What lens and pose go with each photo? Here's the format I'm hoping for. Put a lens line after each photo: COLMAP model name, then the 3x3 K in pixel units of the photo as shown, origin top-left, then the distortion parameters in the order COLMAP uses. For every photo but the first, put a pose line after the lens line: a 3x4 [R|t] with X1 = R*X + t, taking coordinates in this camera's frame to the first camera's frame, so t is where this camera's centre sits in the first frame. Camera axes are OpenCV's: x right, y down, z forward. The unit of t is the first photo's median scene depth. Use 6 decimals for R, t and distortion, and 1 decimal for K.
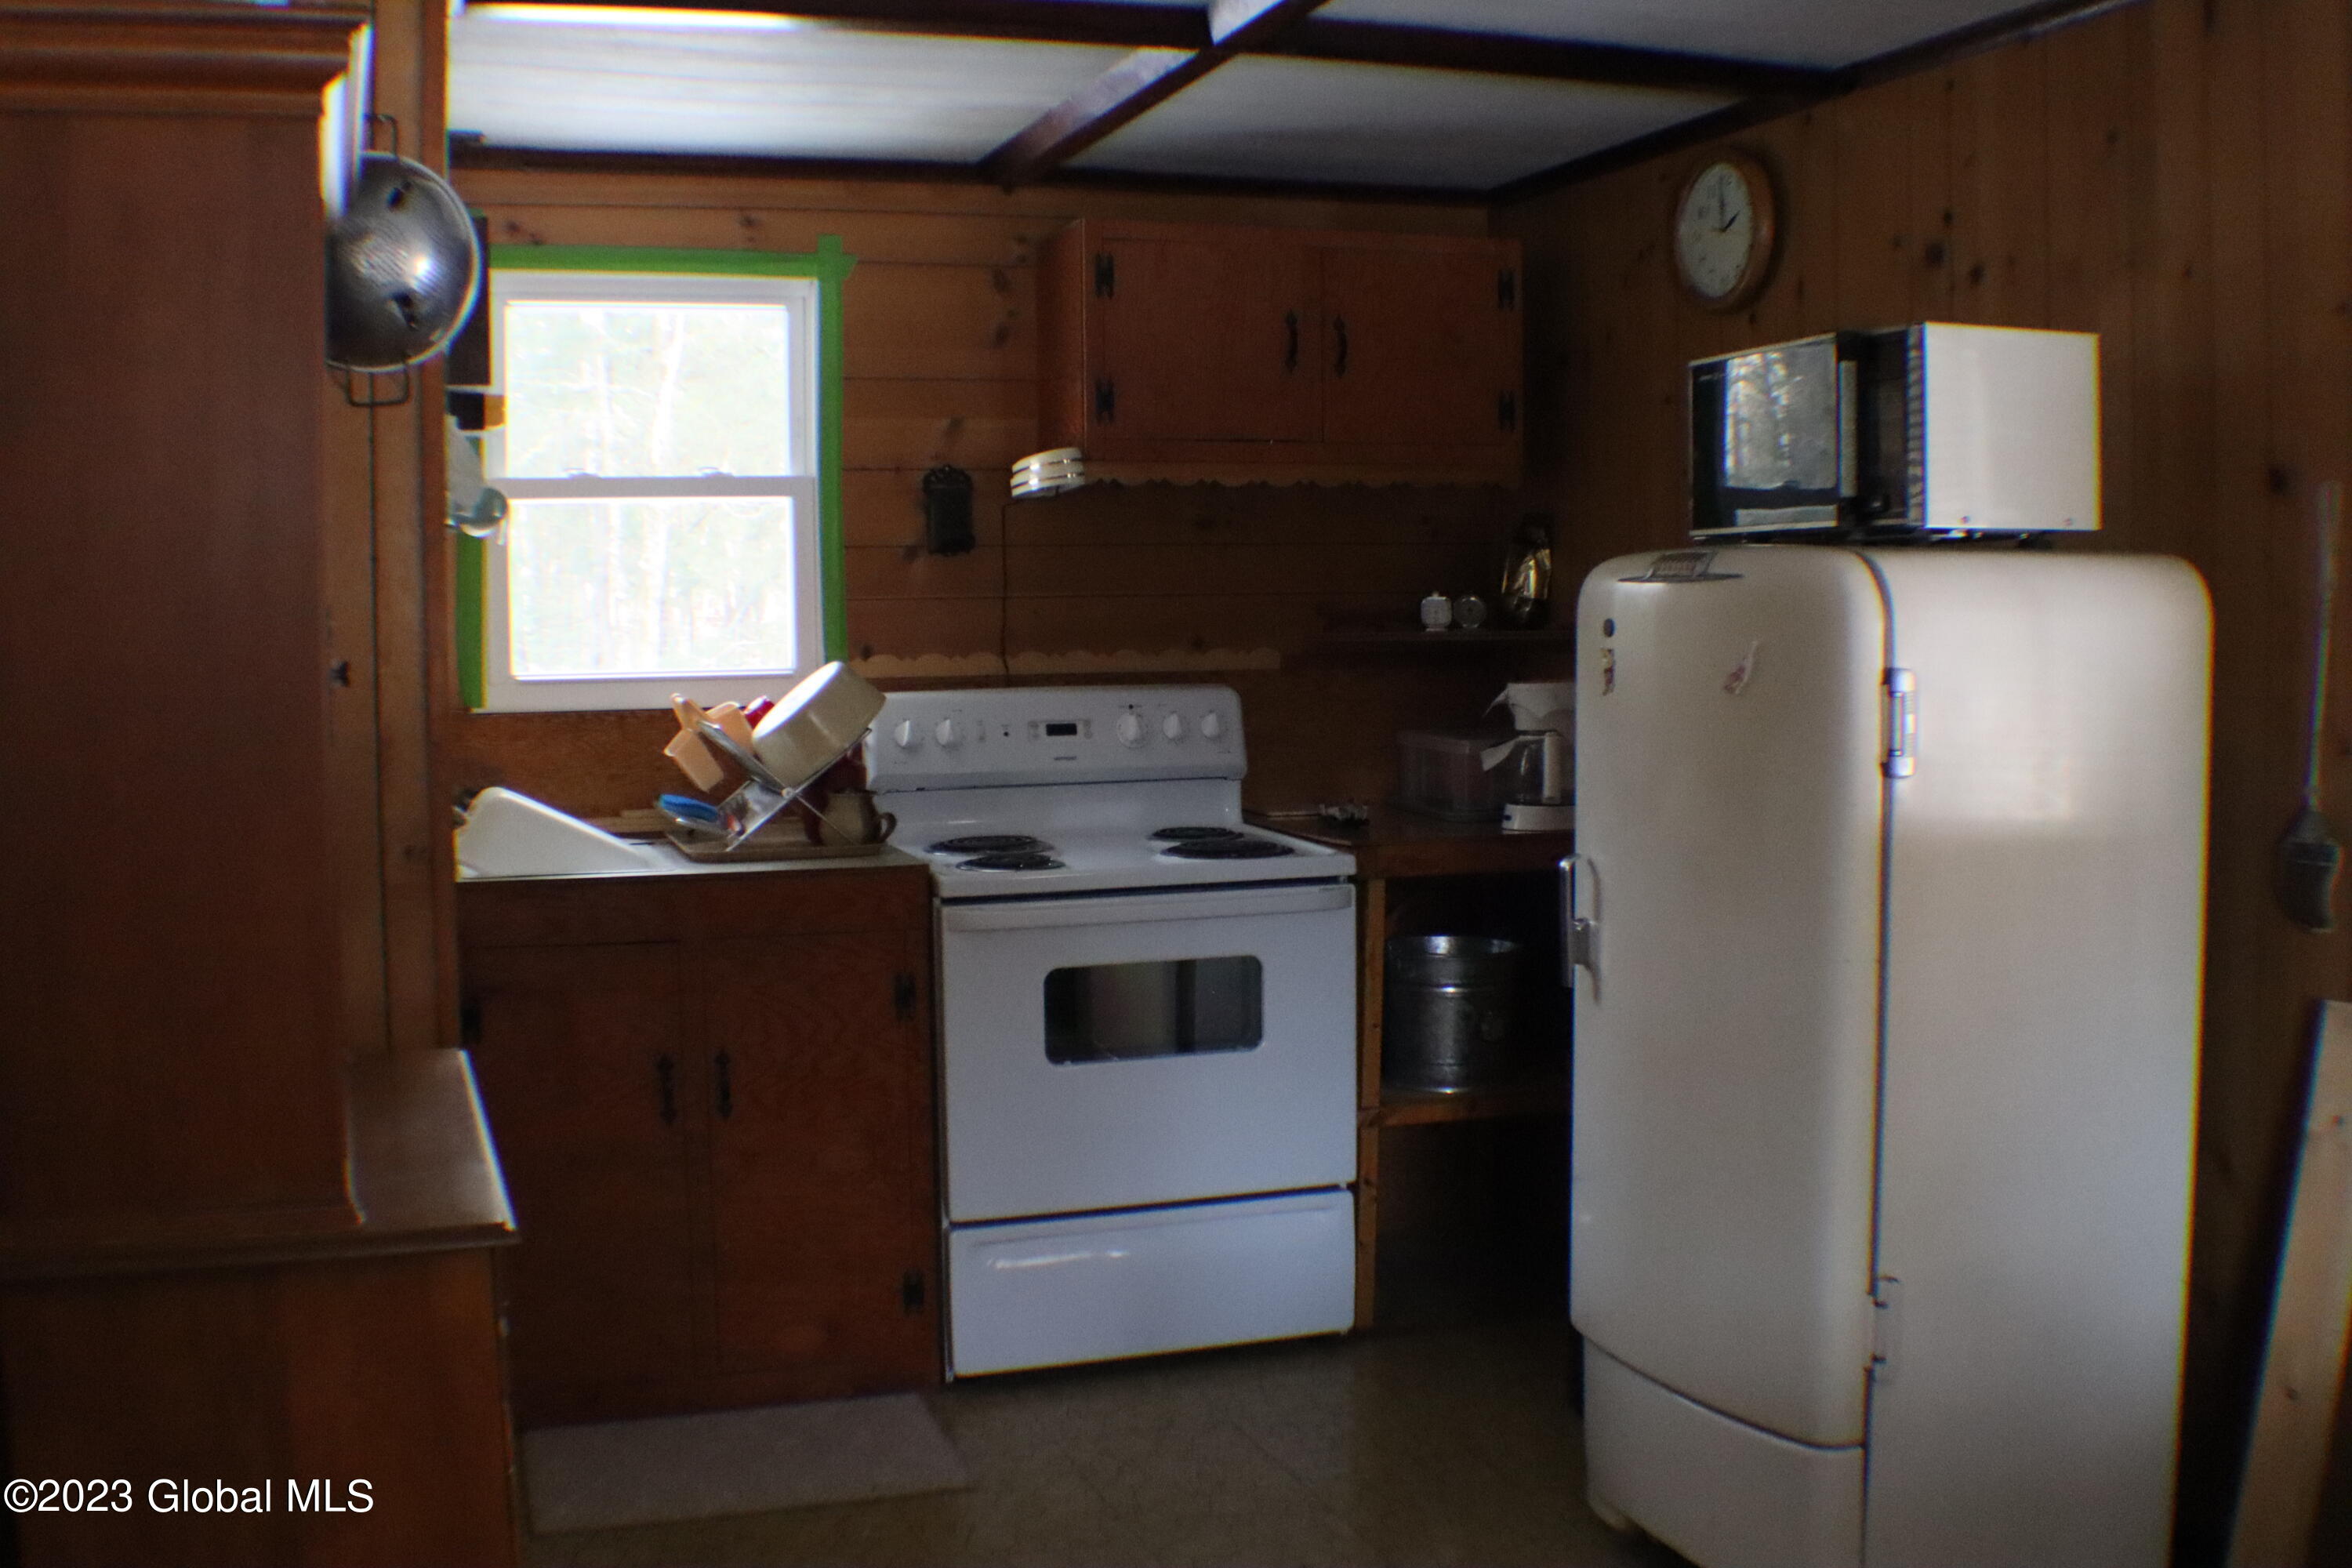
lens RADIAL K [[2402.9, 0, 1176.0], [0, 2402.9, 784.0], [0, 0, 1]] dist [-0.155206, 0.016260]
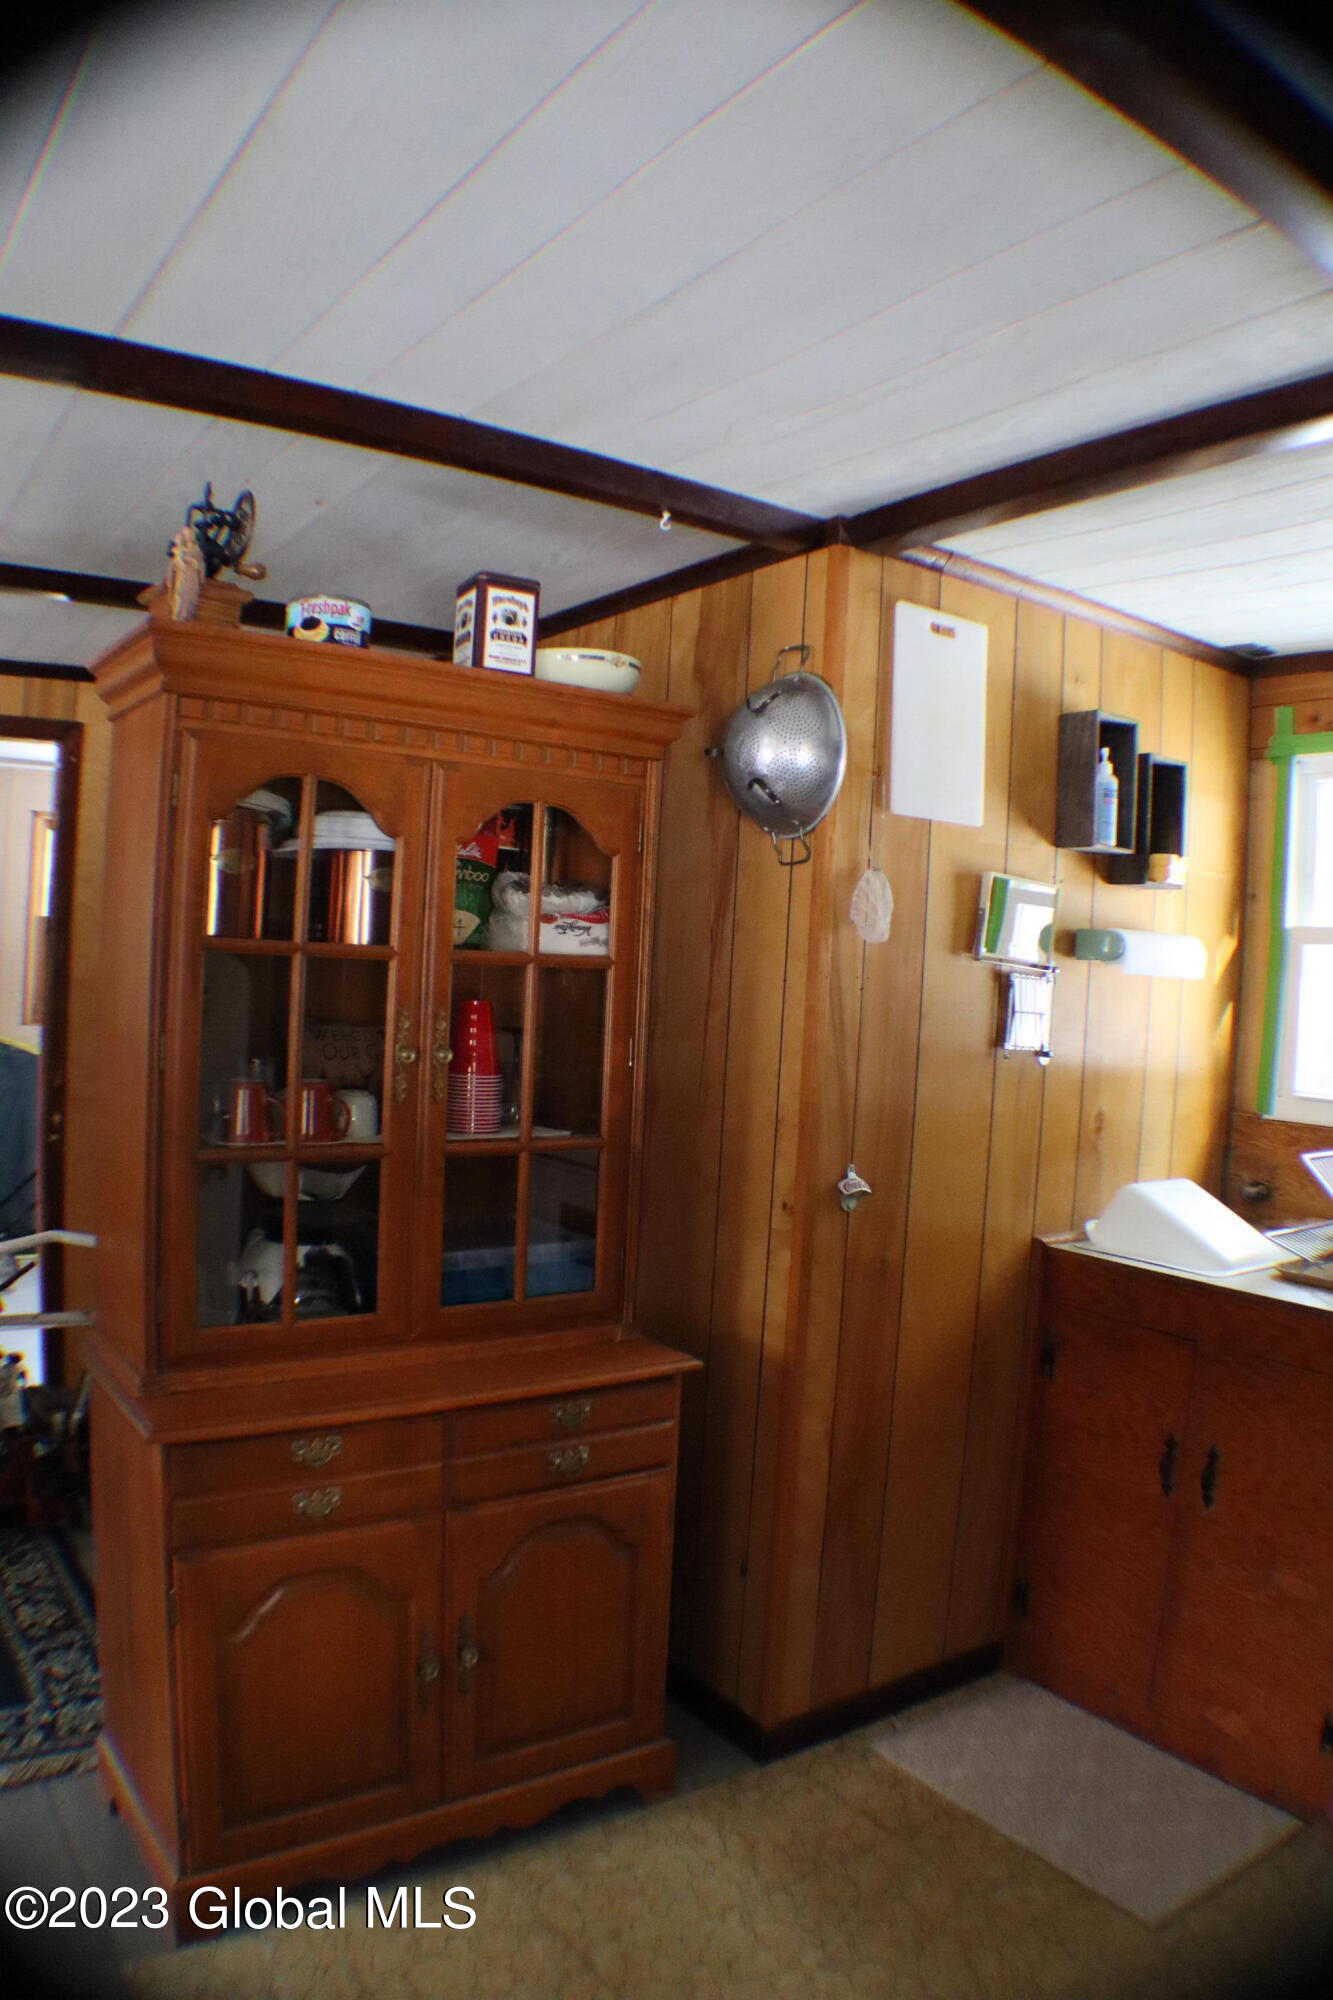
lens RADIAL K [[1388.7, 0, 666.5], [0, 1388.7, 1000.0], [0, 0, 1]] dist [-0.244122, 0.095324]
pose [[0.279067, 0.045662, -0.959185, 0.269028], [-0.124226, 0.992192, 0.011090, -0.059716], [0.952202, 0.116061, 0.282561, 0.505812]]
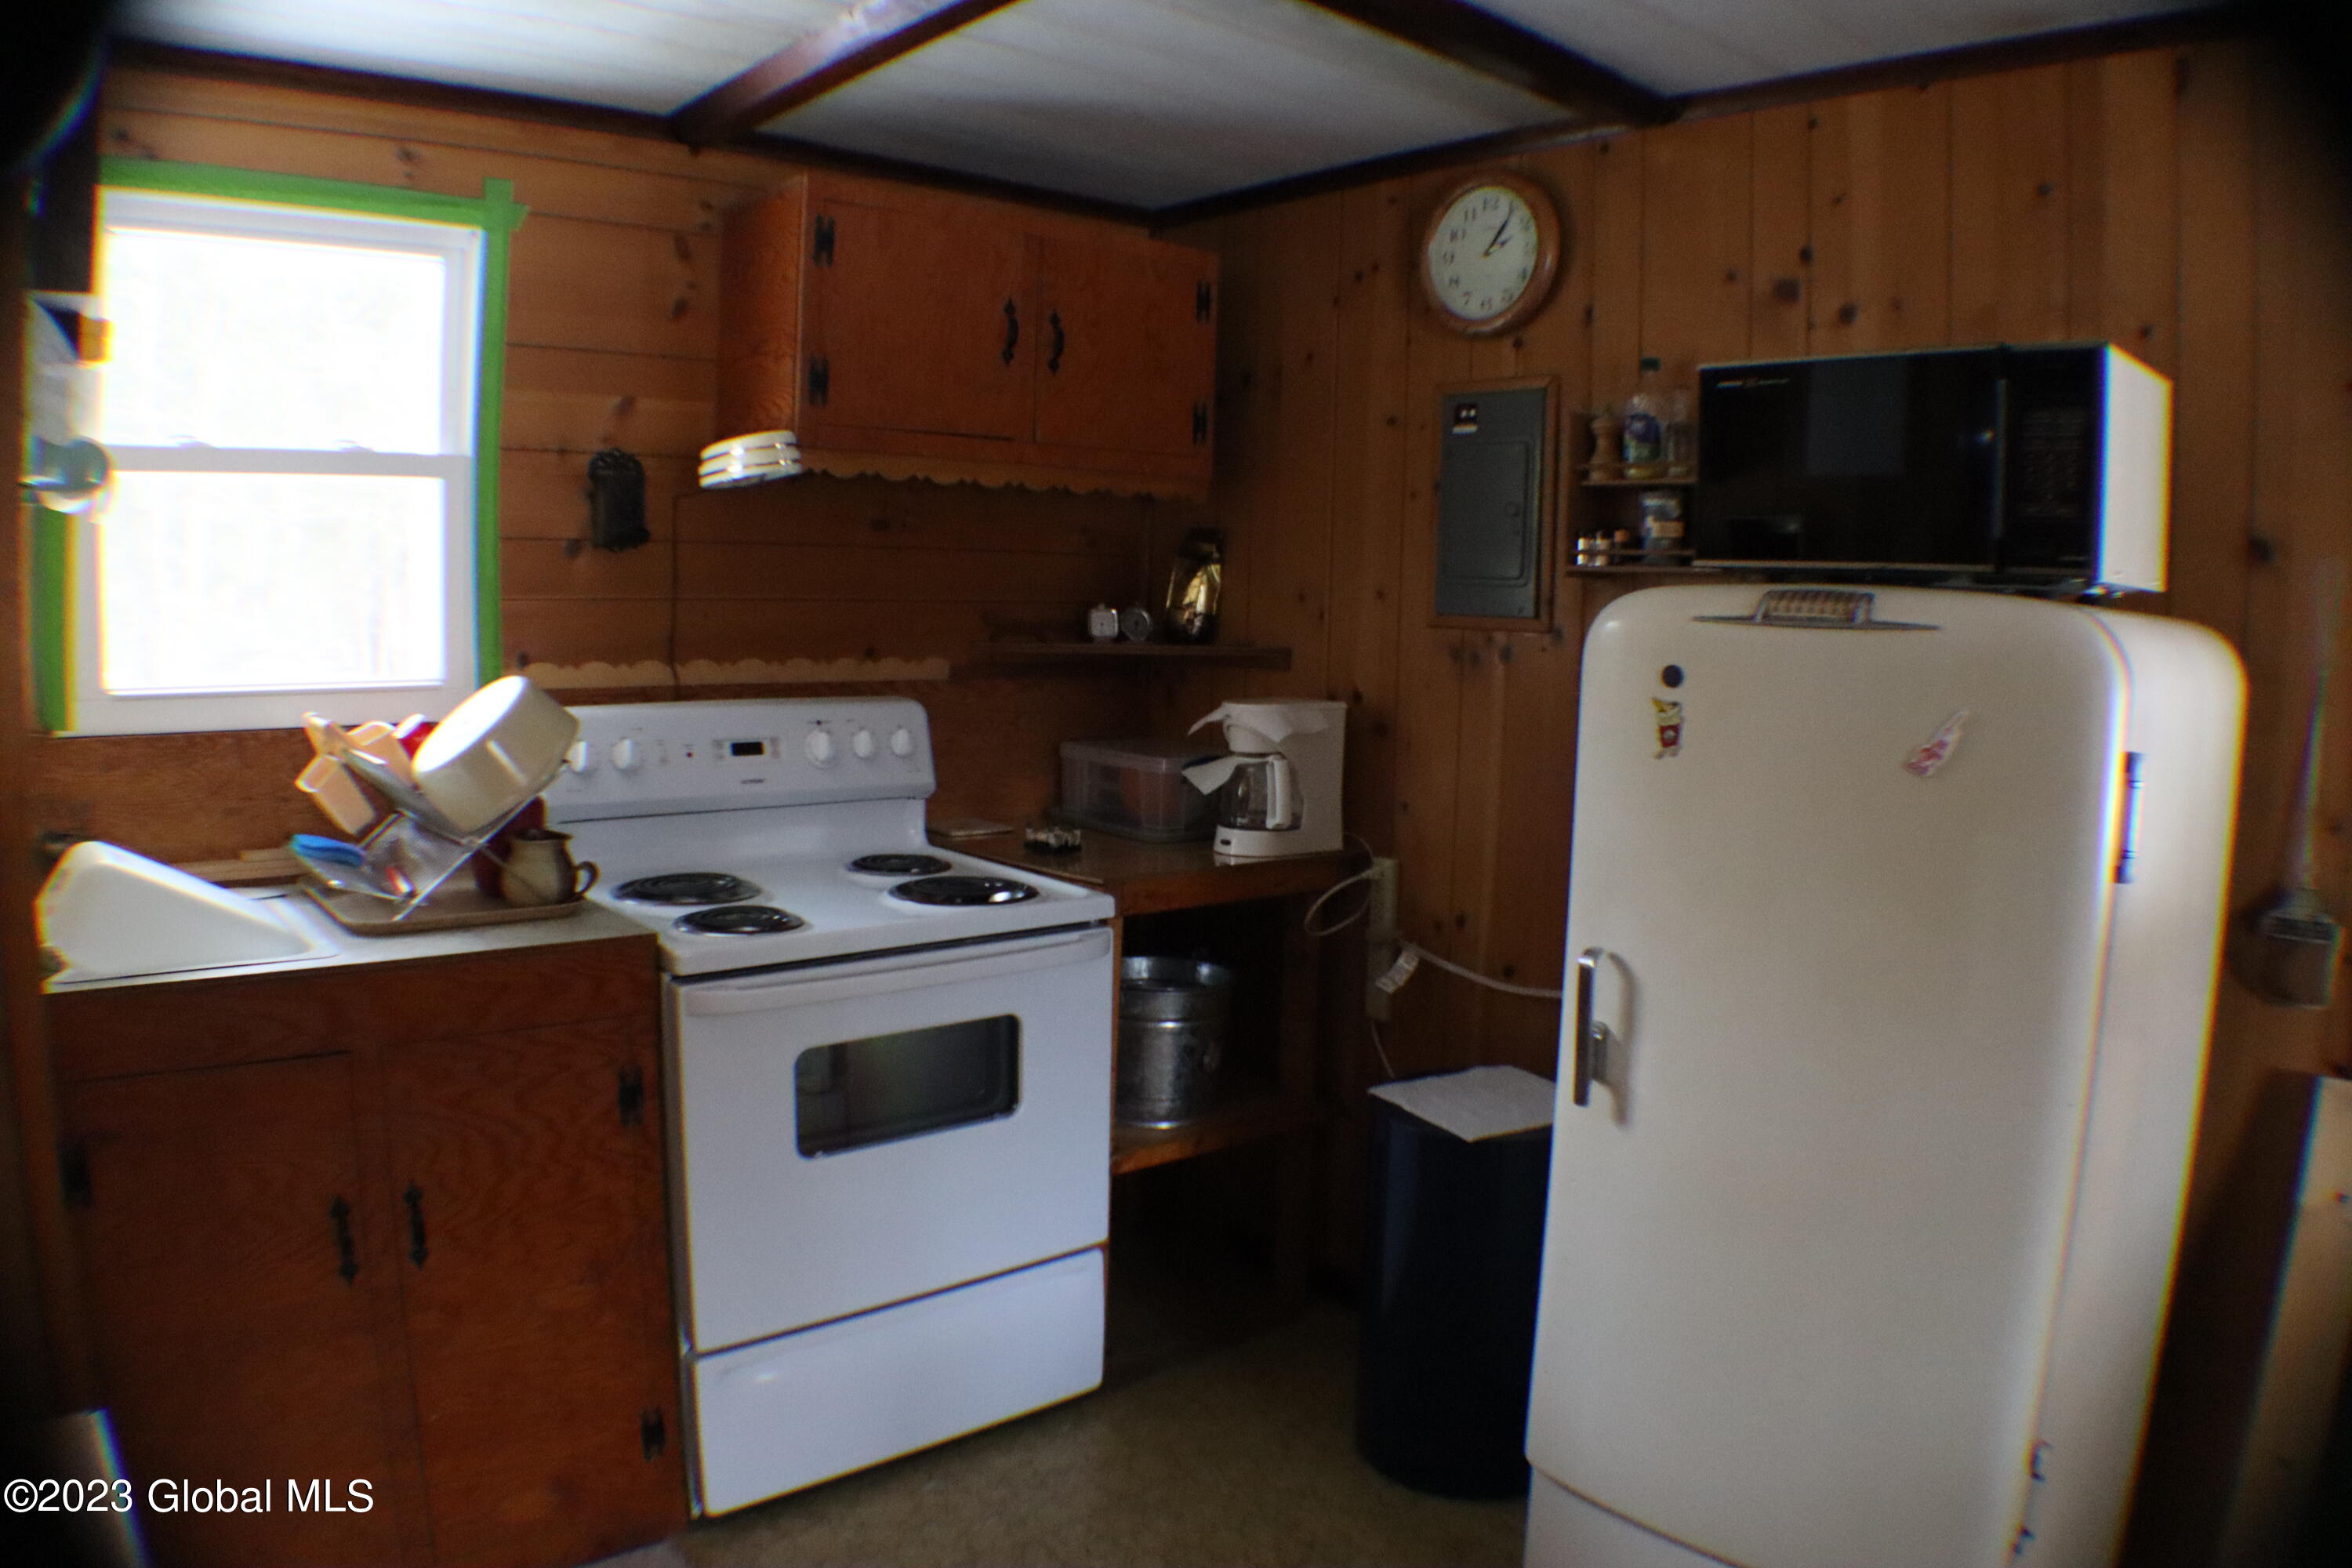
lens RADIAL K [[1633.1, 0, 1176.0], [0, 1633.1, 784.0], [0, 0, 1]] dist [-0.244122, 0.095324]
pose [[0.928801, -0.007853, 0.370495, -0.125804], [-0.006661, 0.999260, 0.037879, -0.034659], [-0.370519, -0.037650, 0.928062, 0.401456]]
